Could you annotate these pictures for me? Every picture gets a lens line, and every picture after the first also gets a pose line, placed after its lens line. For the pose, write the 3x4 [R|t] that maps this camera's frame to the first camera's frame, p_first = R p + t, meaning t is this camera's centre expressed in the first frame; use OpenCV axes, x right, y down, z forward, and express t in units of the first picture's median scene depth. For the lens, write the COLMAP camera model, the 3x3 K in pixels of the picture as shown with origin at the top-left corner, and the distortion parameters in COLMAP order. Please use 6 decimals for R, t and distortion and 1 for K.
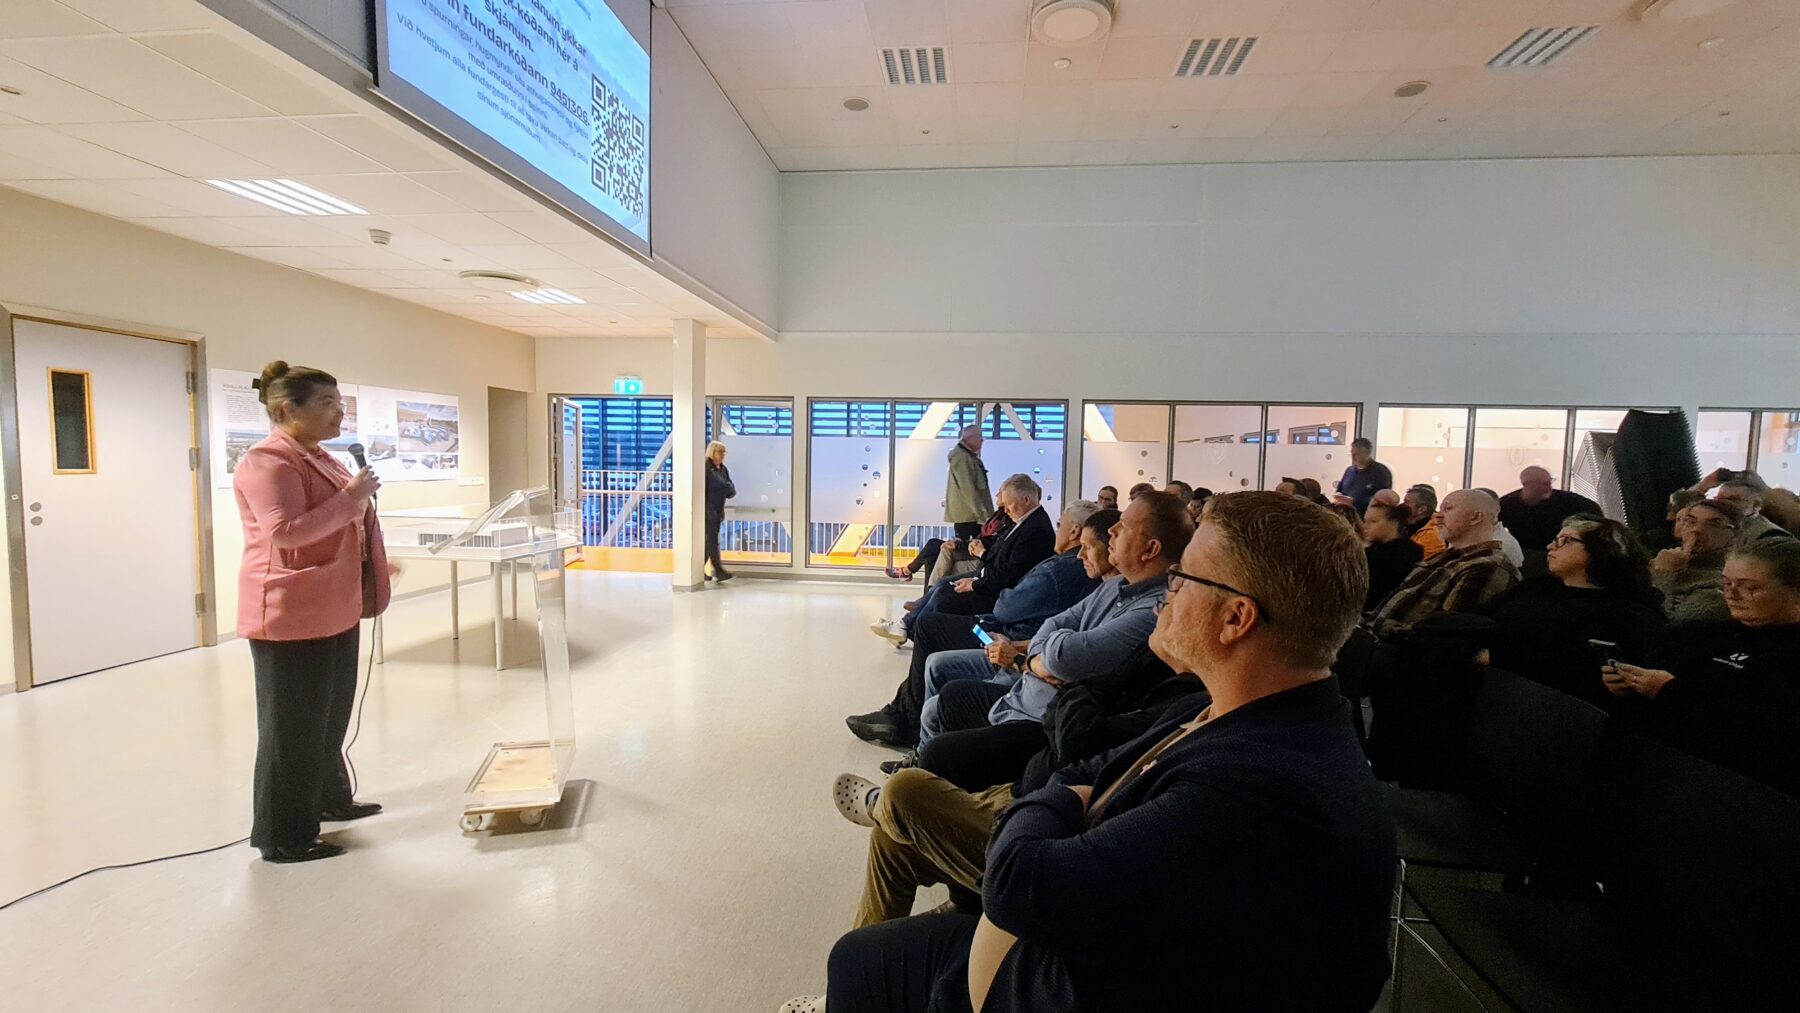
lens RADIAL K [[735.9, 0, 912.1], [0, 735.9, 510.0], [0, 0, 1]] dist [0.000348, 0.000666]
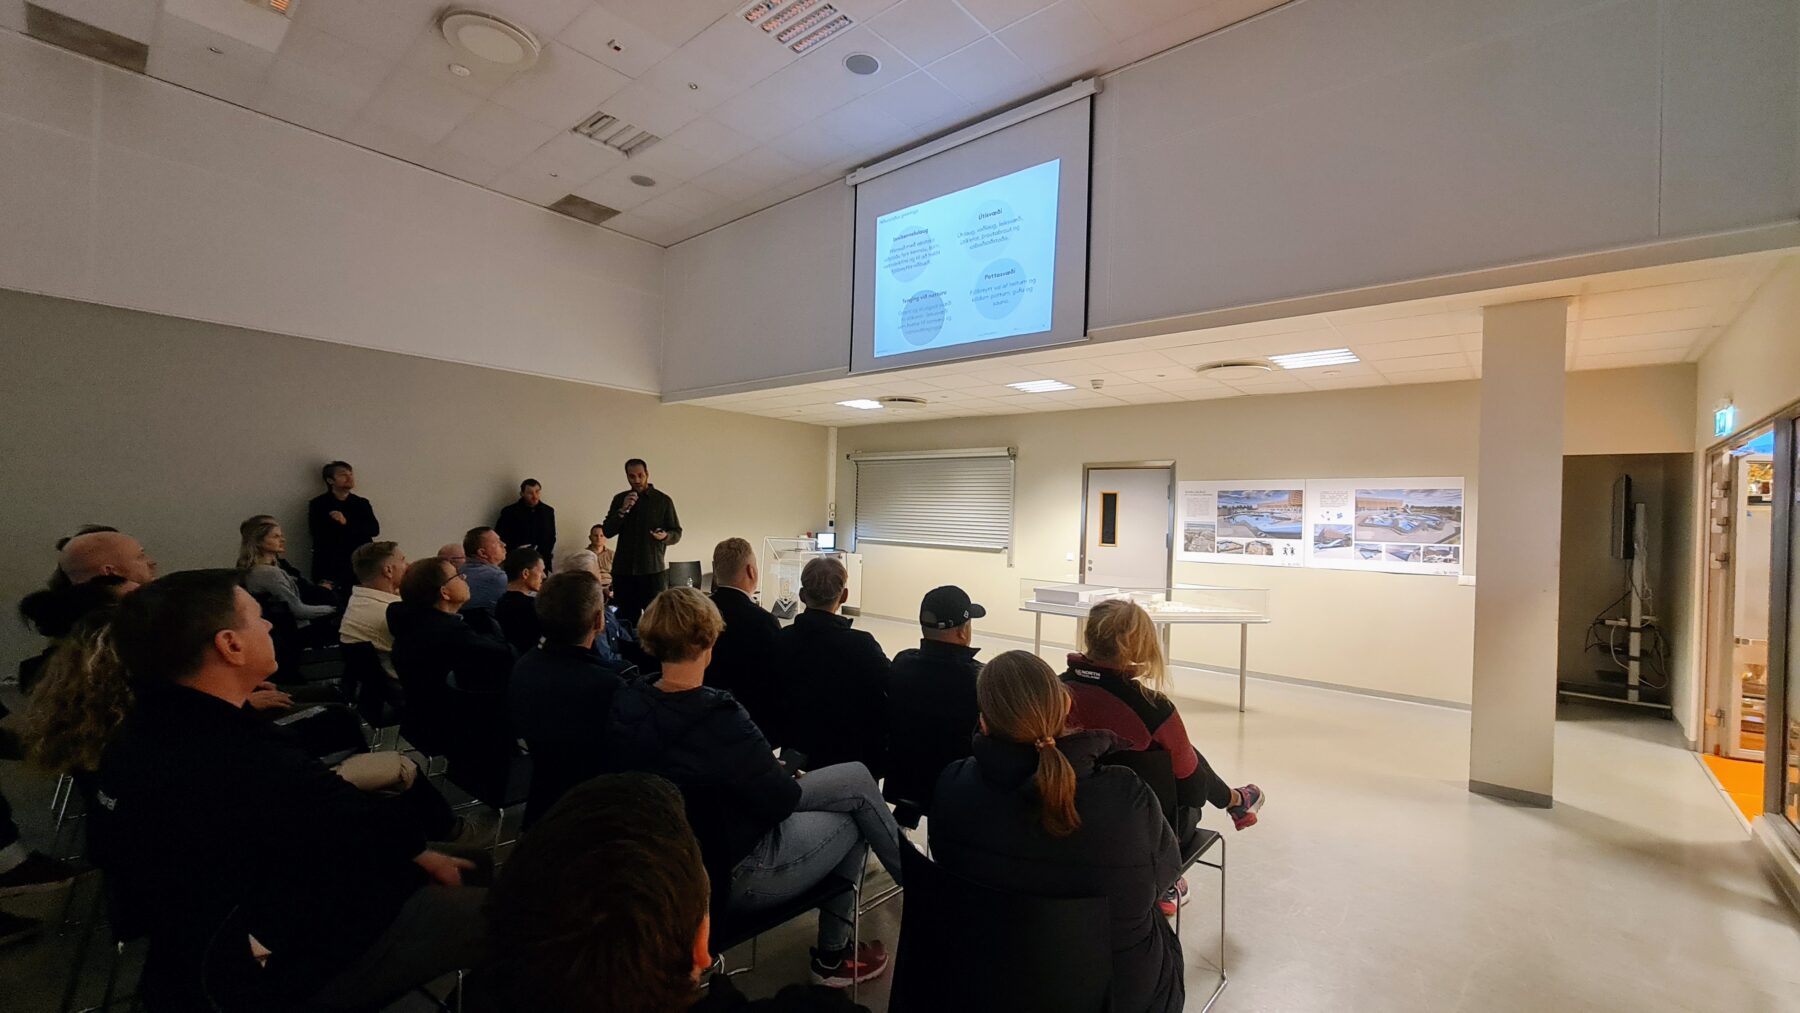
lens RADIAL K [[735.9, 0, 912.1], [0, 735.9, 510.0], [0, 0, 1]] dist [0.000348, 0.000666]
pose [[-0.568703, -0.045238, -0.821298, 0.451484], [-0.095279, 0.995388, 0.011148, -0.073653], [0.817006, 0.084593, -0.570390, 1.061822]]
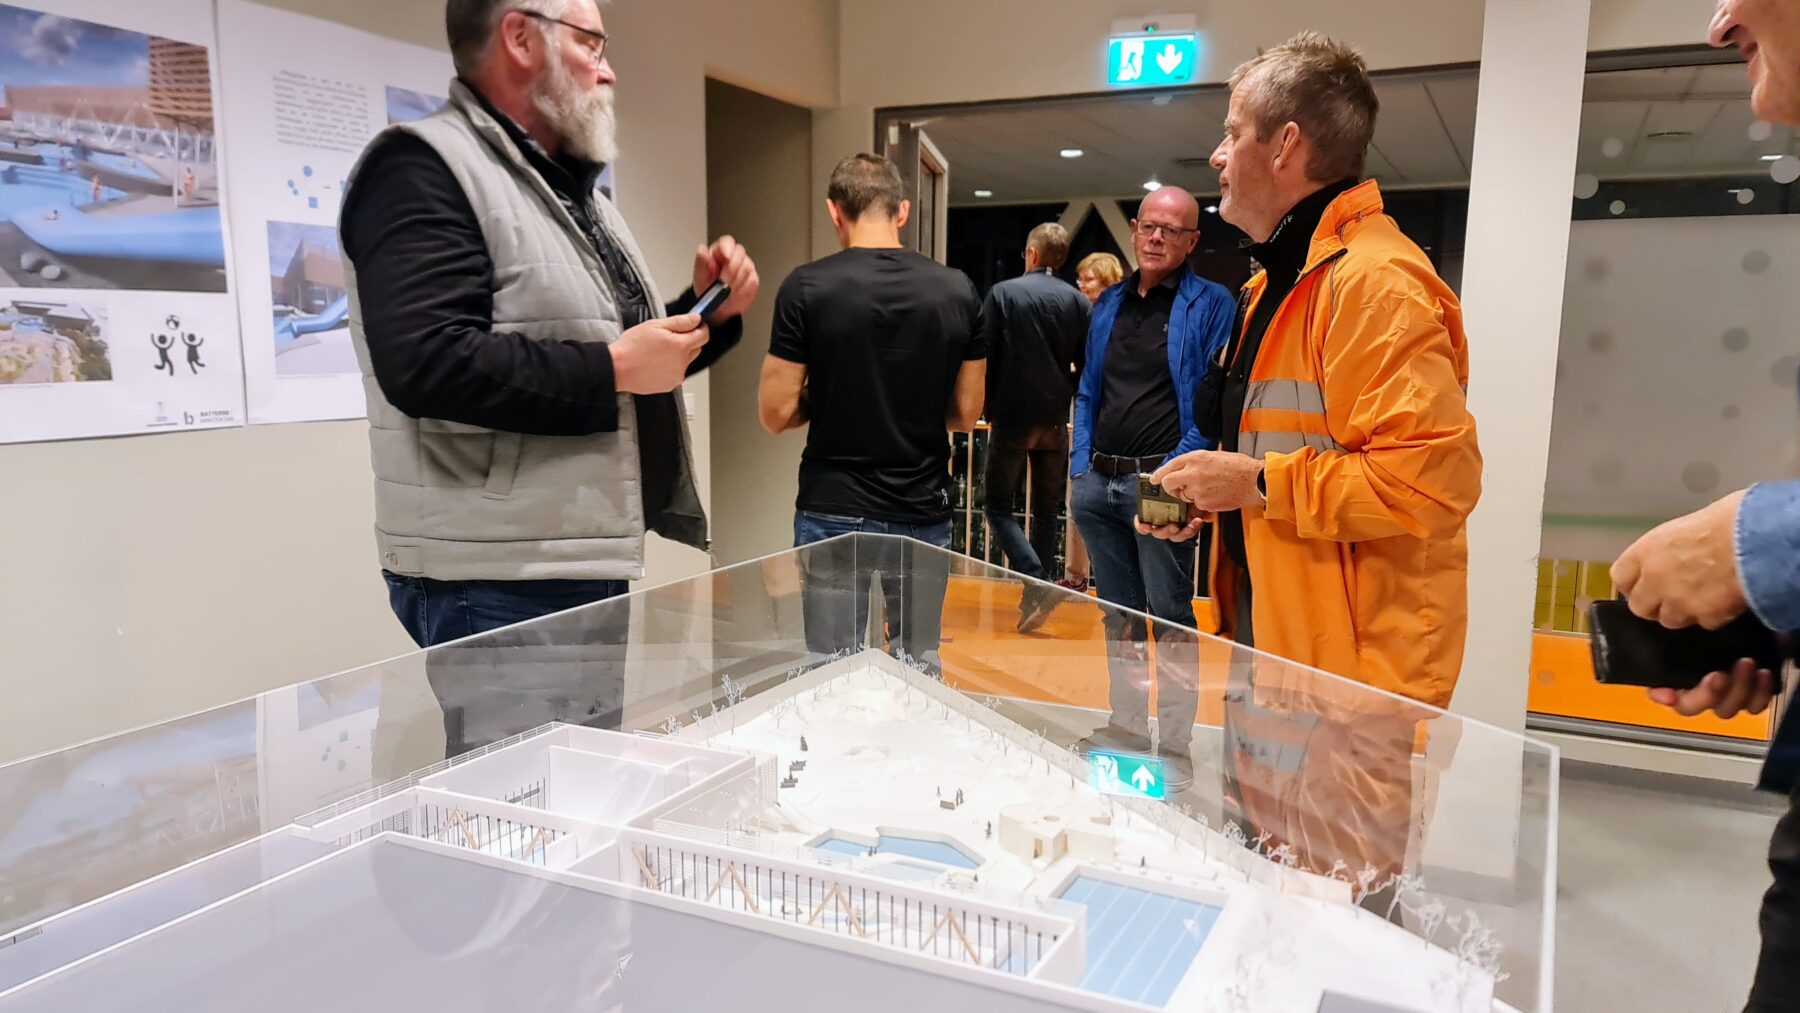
lens RADIAL K [[1345.2, 0, 900.0], [0, 1345.2, 506.5], [0, 0, 1]] dist [0.101851, -0.103772]
pose [[0.936199, 0.035617, -0.349662, -0.370268], [-0.015723, 0.998100, 0.059571, -0.038130], [0.351120, -0.050273, 0.934980, 0.617083]]
